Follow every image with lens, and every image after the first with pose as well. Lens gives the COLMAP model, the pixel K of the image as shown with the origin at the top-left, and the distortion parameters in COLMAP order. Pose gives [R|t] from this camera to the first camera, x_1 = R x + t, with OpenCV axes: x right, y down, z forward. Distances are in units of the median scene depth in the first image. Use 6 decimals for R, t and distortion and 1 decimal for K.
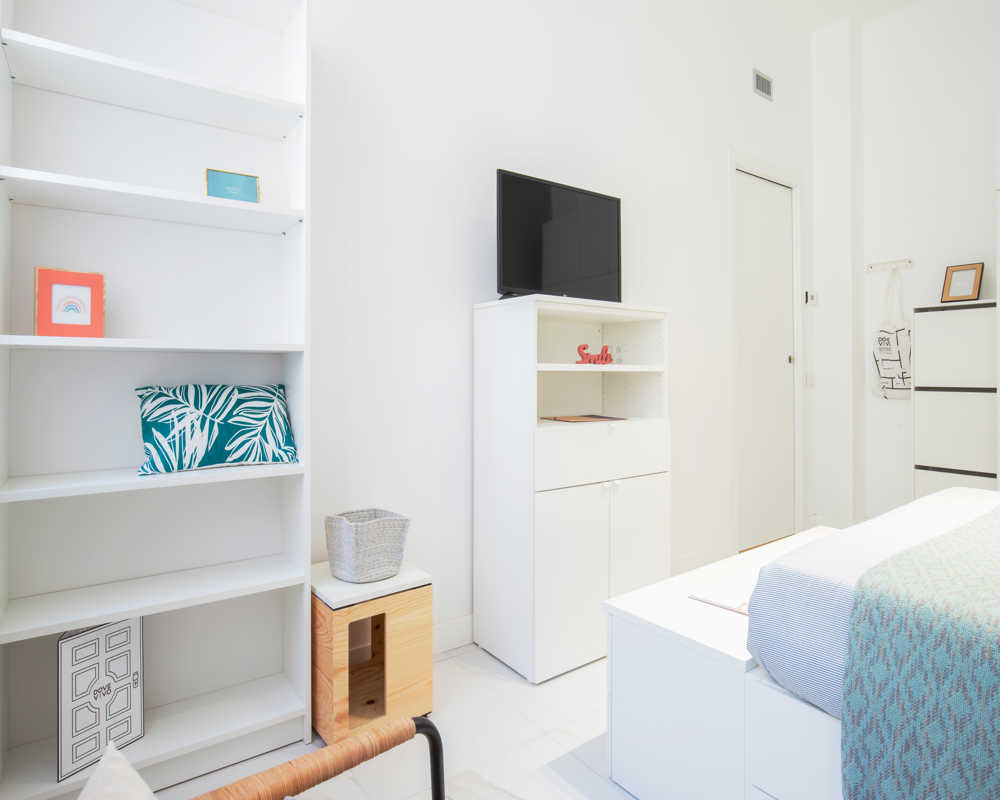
lens RADIAL K [[575.1, 0, 495.1], [0, 575.1, 358.9], [0, 0, 1]] dist [-0.006222, -0.004268]
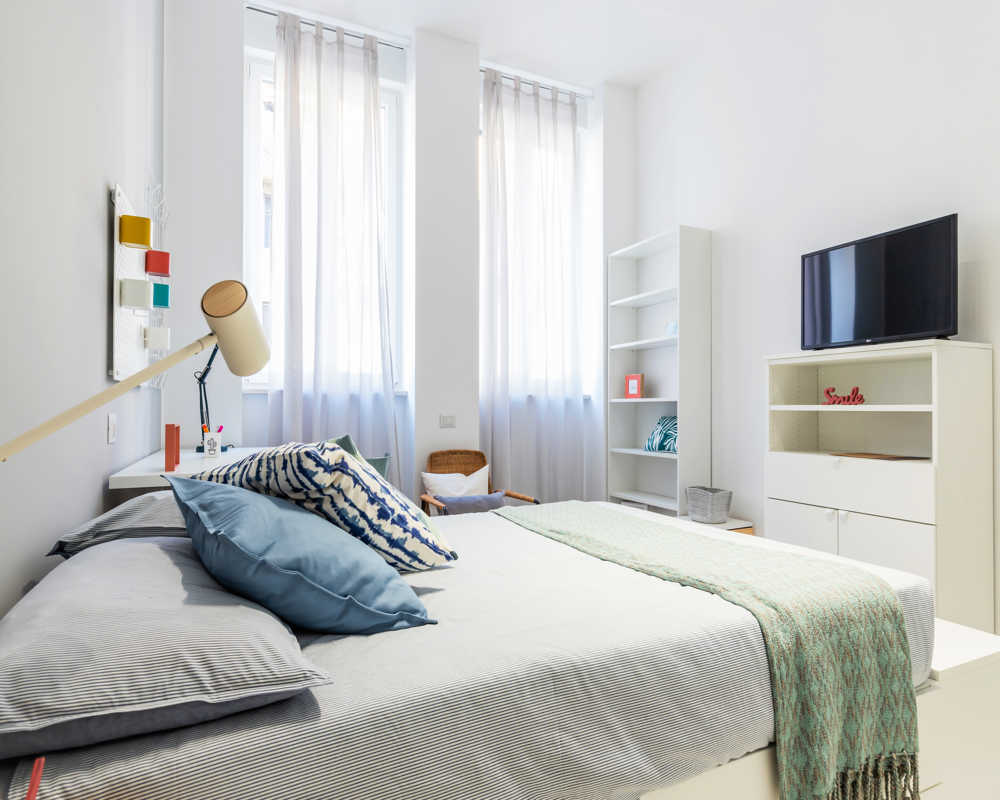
lens RADIAL K [[605.7, 0, 500.0], [0, 605.7, 400.0], [0, 0, 1]] dist [0.001852, 0.000608]
pose [[-0.179100, -0.017630, -0.983673, 1.983751], [0.018071, 0.999612, -0.021206, 0.017888], [0.983665, -0.021574, -0.178711, 0.765676]]
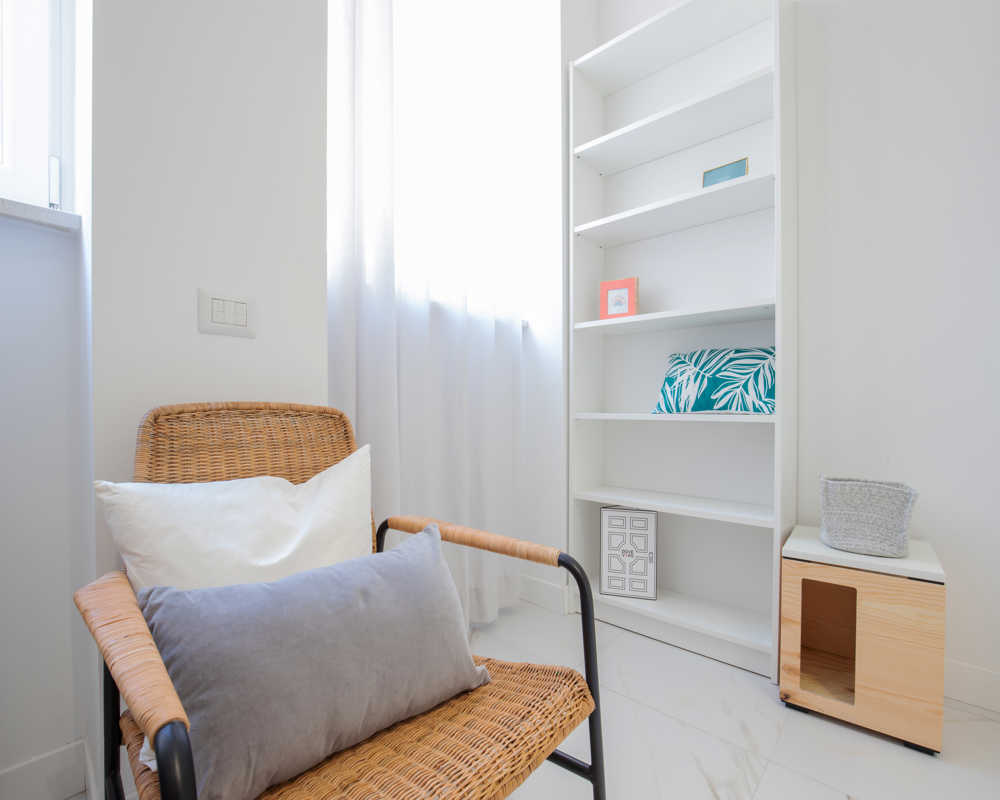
lens RADIAL K [[457.3, 0, 502.8], [0, 457.3, 421.3], [0, 0, 1]] dist [-0.020934, -0.000028]
pose [[0.242618, 0.015640, -0.969996, 0.335125], [0.017188, 0.999644, 0.020418, 0.173145], [0.969970, -0.021626, 0.242263, 0.335835]]
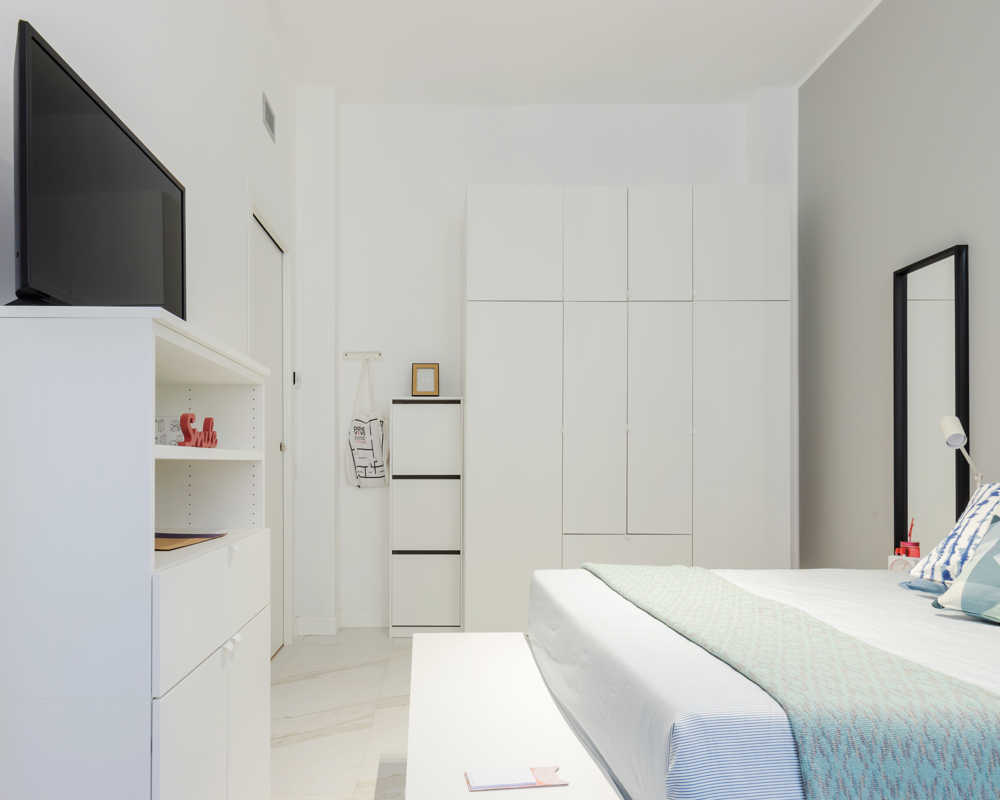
lens RADIAL K [[619.5, 0, 438.6], [0, 619.5, 457.7], [0, 0, 1]] dist [0.004574, 0.002142]
pose [[0.585262, 0.003081, 0.810838, -0.273106], [-0.016773, 0.999825, 0.008308, 0.013175], [-0.810671, -0.018463, 0.585211, 0.587326]]
